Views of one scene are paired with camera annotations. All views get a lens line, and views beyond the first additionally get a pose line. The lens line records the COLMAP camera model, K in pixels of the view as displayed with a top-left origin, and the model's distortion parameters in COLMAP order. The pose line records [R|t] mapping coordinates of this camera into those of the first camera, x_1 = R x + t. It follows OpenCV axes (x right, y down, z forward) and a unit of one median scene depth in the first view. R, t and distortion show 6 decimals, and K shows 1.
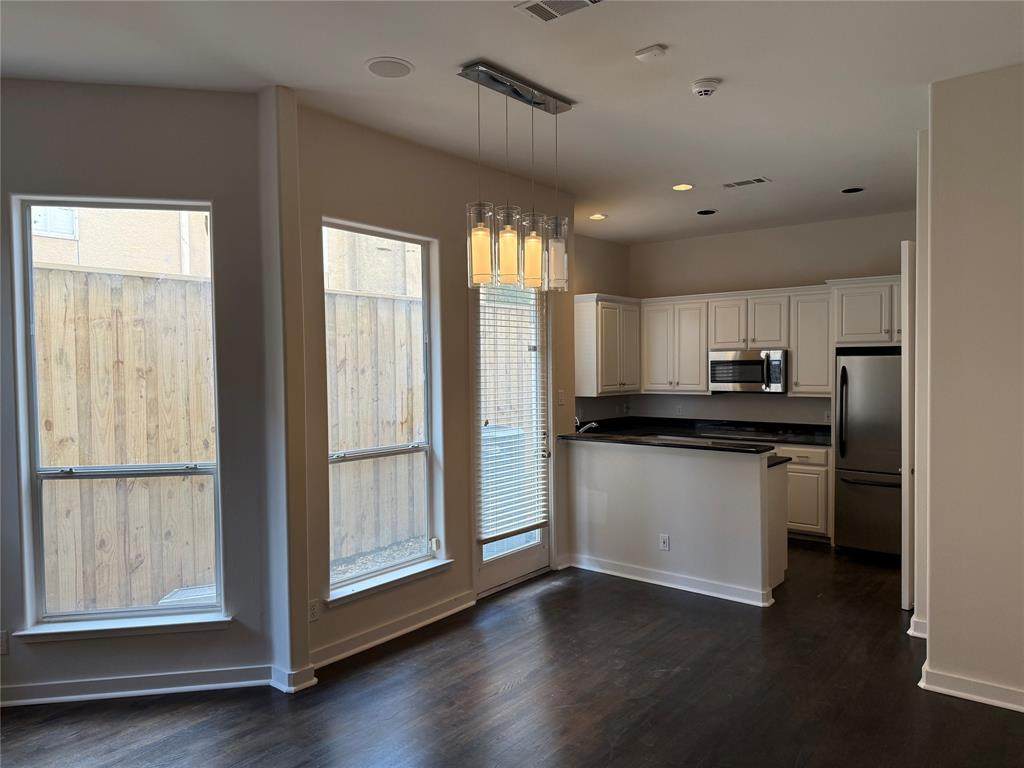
lens RADIAL K [[721.1, 0, 507.0], [0, 721.1, 383.8], [0, 0, 1]] dist [0.063734, -0.006407]
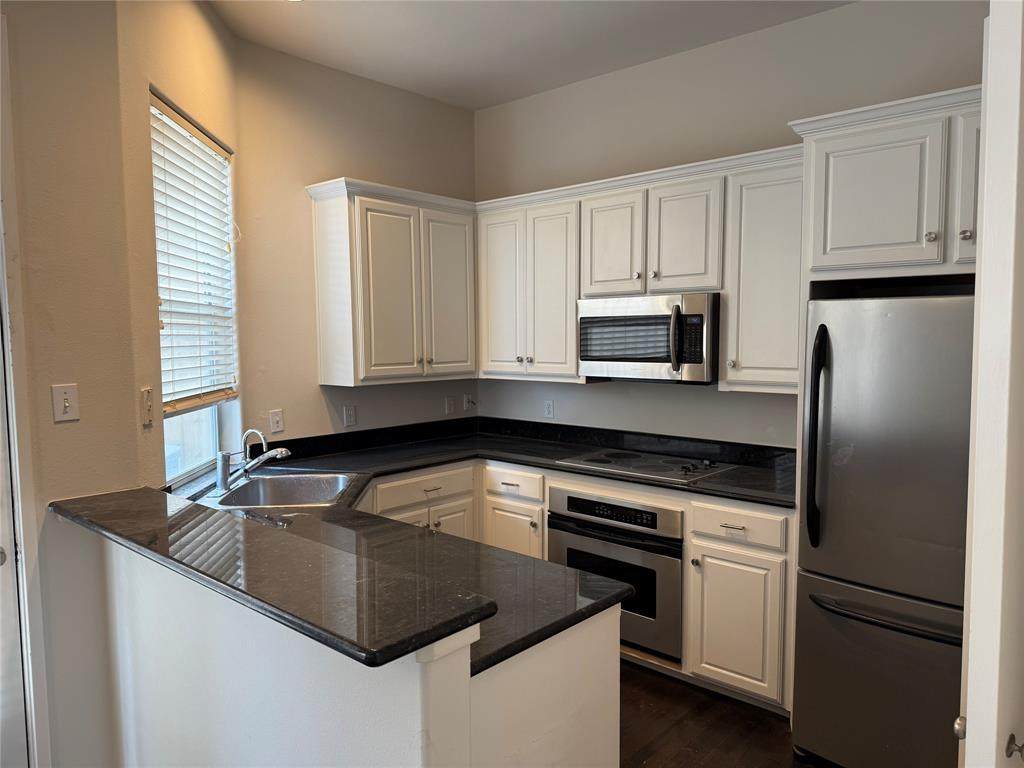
lens RADIAL K [[721.1, 0, 517.5], [0, 721.1, 388.6], [0, 0, 1]] dist [0.063734, -0.006407]
pose [[0.999012, 0.008973, -0.043518, 0.274899], [-0.006950, 0.998899, 0.046404, -0.005270], [0.043886, -0.046055, 0.997974, 0.519732]]
